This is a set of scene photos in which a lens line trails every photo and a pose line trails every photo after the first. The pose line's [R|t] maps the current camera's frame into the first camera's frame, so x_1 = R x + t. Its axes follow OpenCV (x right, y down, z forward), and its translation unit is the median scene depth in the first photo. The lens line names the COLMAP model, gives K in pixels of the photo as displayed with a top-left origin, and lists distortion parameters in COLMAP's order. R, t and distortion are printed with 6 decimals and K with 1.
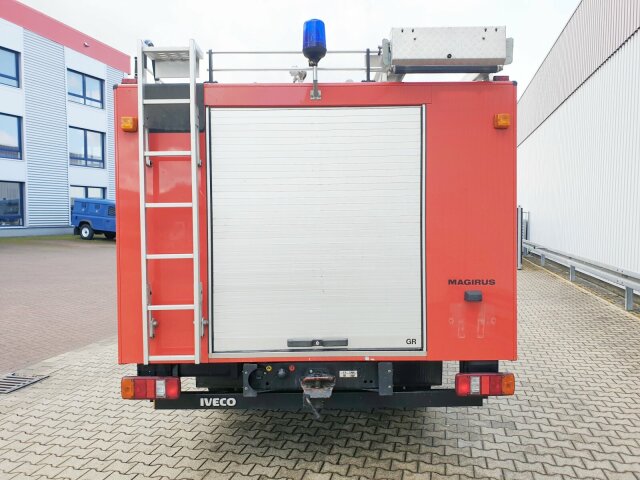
lens RADIAL K [[496.0, 0, 317.9], [0, 496.0, 243.4], [0, 0, 1]] dist [0.051154, -0.083268]
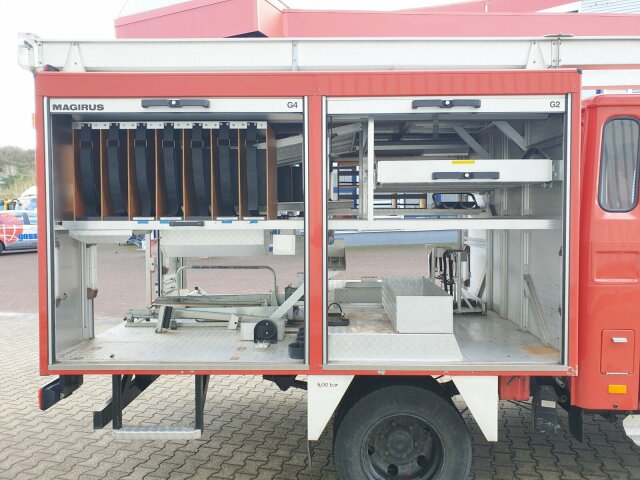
lens RADIAL K [[483.7, 0, 320.0], [0, 483.7, 240.0], [0, 0, 1]] dist [0.119989, -0.175290]
pose [[-0.023236, 0.047221, -0.998614, 1.242652], [-0.030652, 0.998381, 0.047923, -0.066514], [0.999260, 0.031723, -0.021751, 1.478588]]
